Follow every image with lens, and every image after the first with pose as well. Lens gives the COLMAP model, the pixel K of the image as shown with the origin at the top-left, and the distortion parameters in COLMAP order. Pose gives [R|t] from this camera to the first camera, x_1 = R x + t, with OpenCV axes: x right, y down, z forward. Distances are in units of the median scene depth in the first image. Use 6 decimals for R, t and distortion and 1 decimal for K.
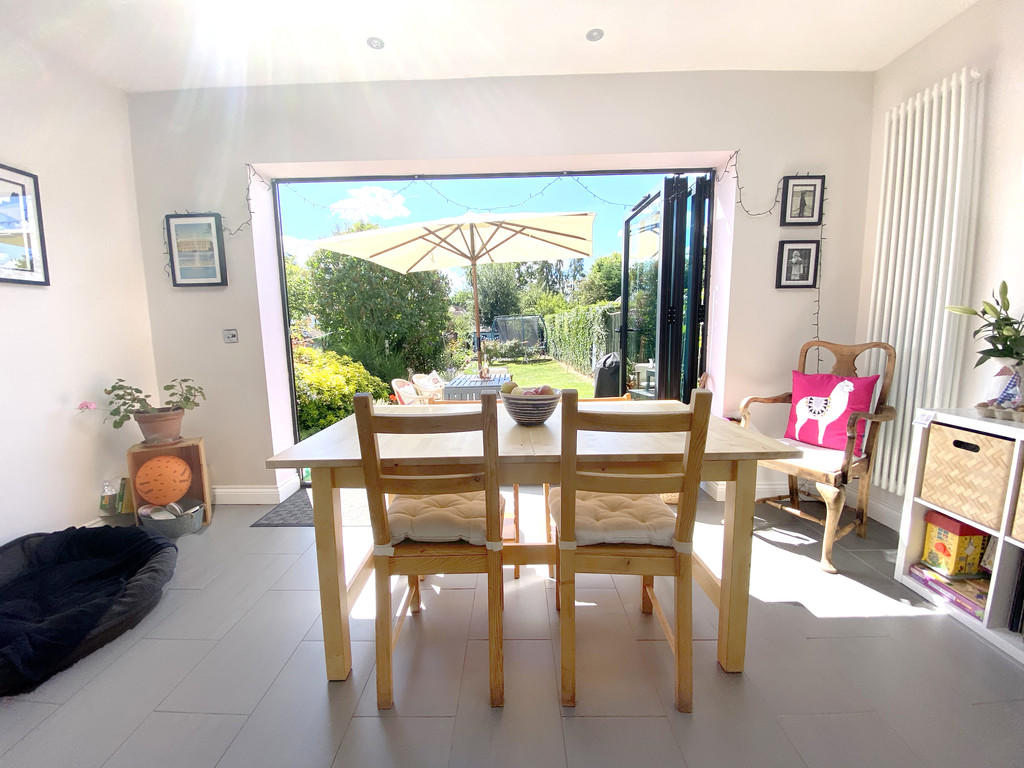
lens RADIAL K [[412.2, 0, 513.2], [0, 412.2, 406.0], [0, 0, 1]] dist [-0.001189, -0.000377]
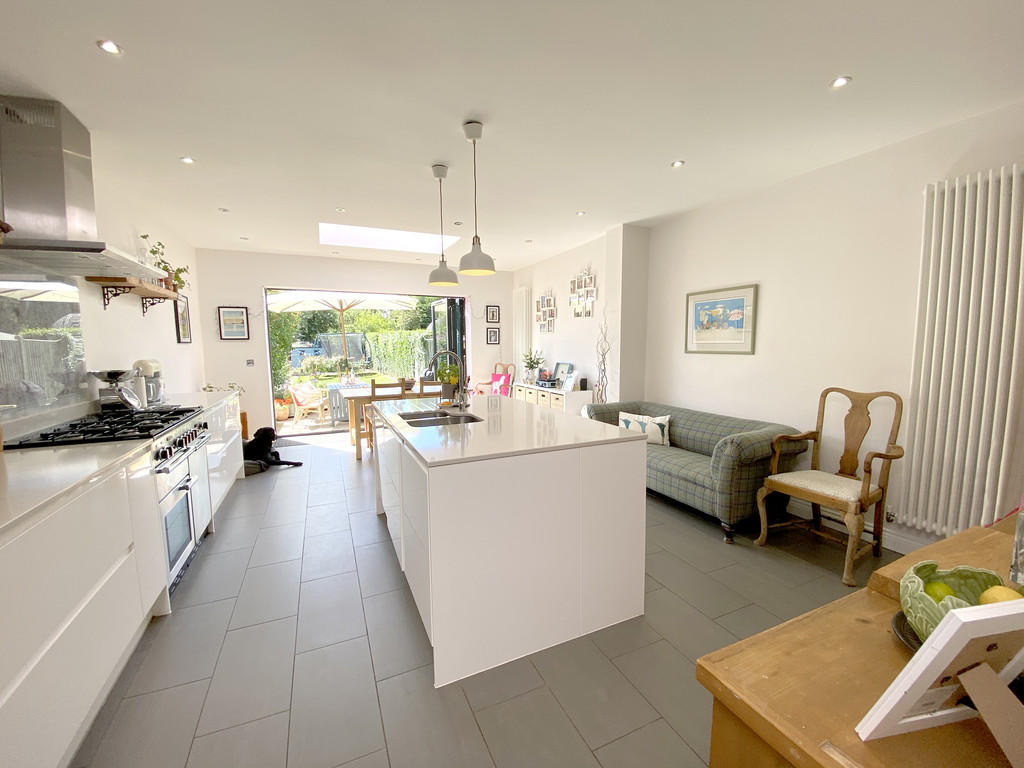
lens RADIAL K [[412.2, 0, 513.2], [0, 412.2, 406.0], [0, 0, 1]] dist [-0.001189, -0.000377]
pose [[0.907741, -0.053081, 0.416160, -0.105259], [0.066193, 0.997660, -0.017131, 0.052533], [-0.414277, 0.043098, 0.909130, -0.436427]]
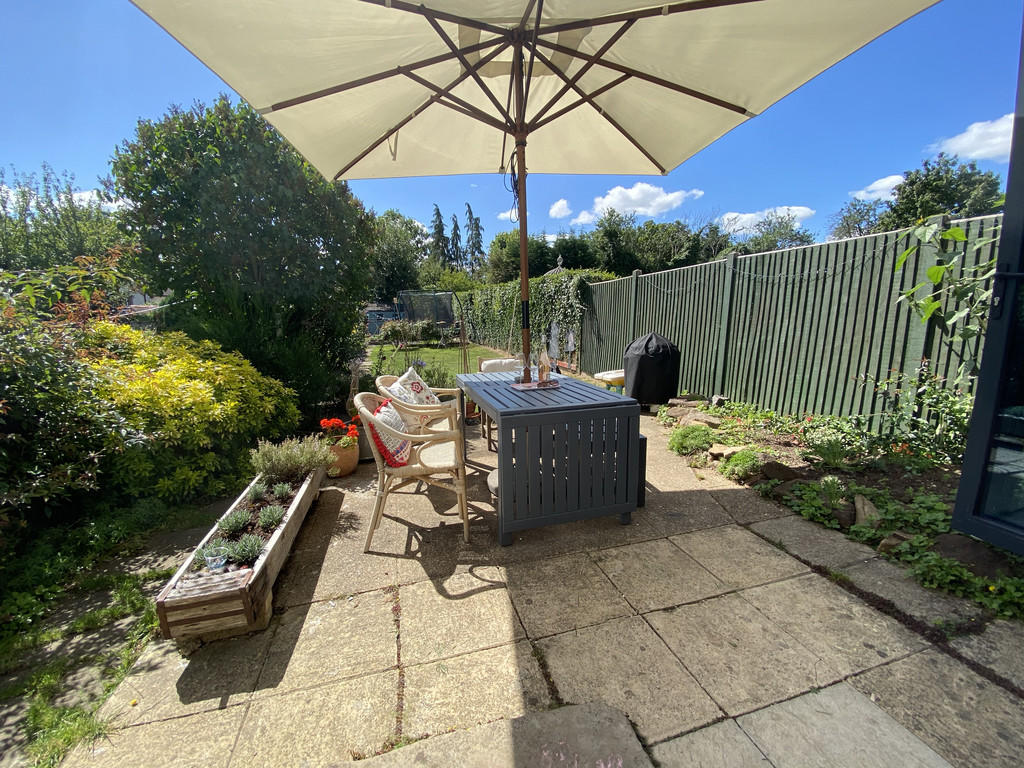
lens RADIAL K [[412.2, 0, 513.2], [0, 412.2, 406.0], [0, 0, 1]] dist [-0.001189, -0.000377]
pose [[0.963082, -0.049186, 0.264676, -0.145638], [0.038104, 0.998175, 0.046844, -0.040399], [-0.266497, -0.035030, 0.963199, 0.323449]]
